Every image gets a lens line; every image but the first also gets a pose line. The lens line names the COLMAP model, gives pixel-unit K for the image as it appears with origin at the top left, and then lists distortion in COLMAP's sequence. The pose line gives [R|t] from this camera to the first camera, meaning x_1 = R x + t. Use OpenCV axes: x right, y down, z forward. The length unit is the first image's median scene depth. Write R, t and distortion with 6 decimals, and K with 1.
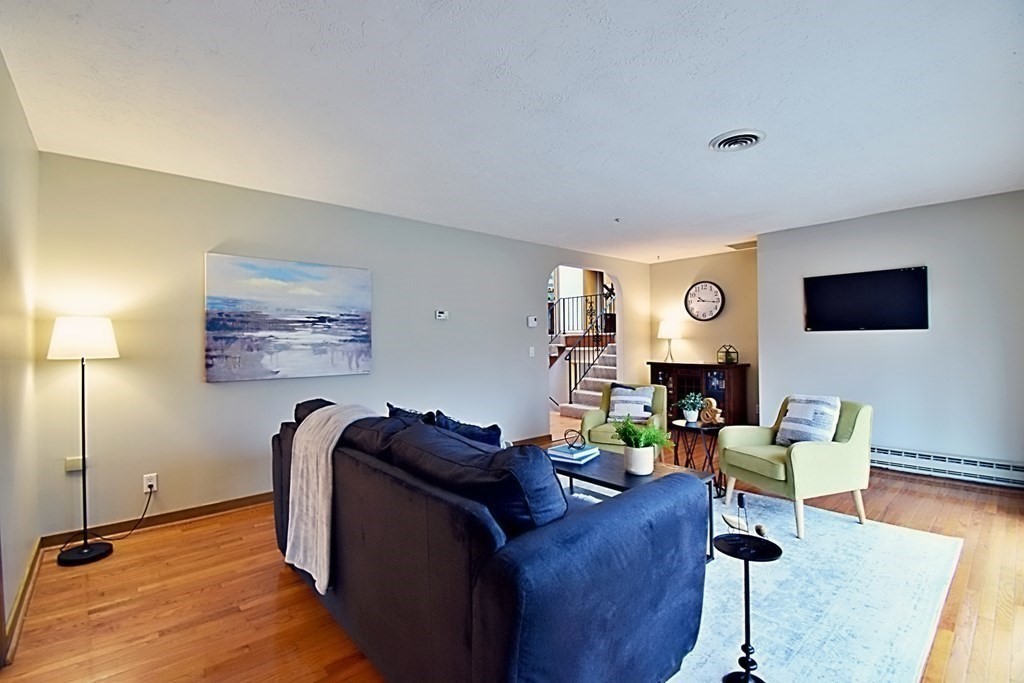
lens RADIAL K [[450.6, 0, 515.3], [0, 450.6, 340.1], [0, 0, 1]] dist [0.008920, -0.019519]
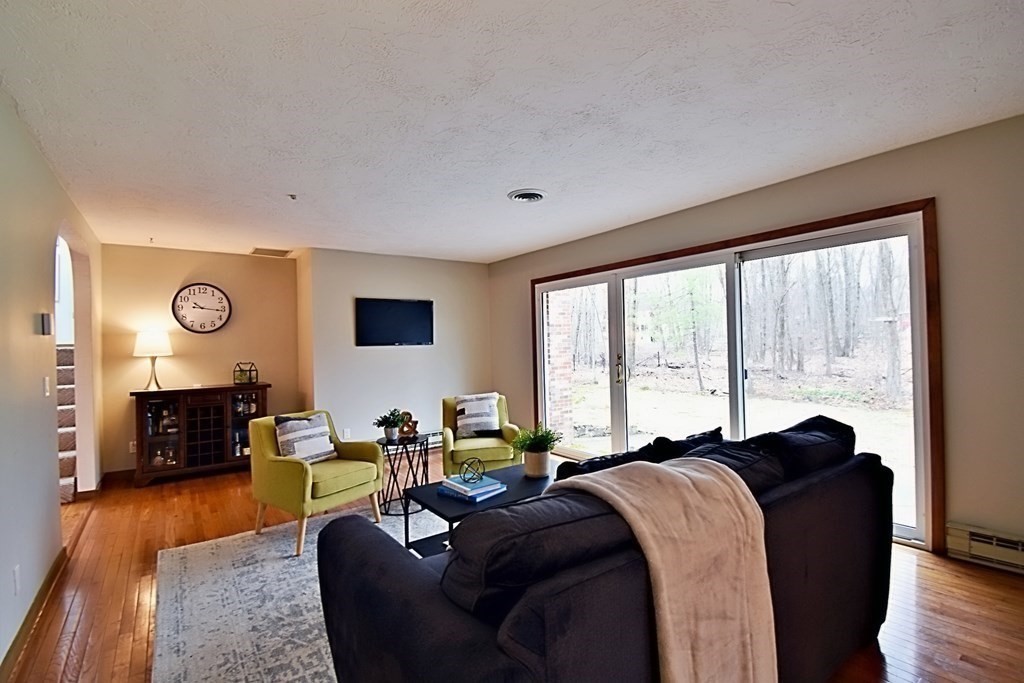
lens RADIAL K [[467.0, 0, 509.7], [0, 467.0, 340.9], [0, 0, 1]] dist [0.016199, -0.022272]
pose [[0.098762, 0.016745, 0.994970, -0.342299], [0.019567, 0.999632, -0.018766, -0.003051], [-0.994919, 0.021322, 0.098398, 0.385438]]
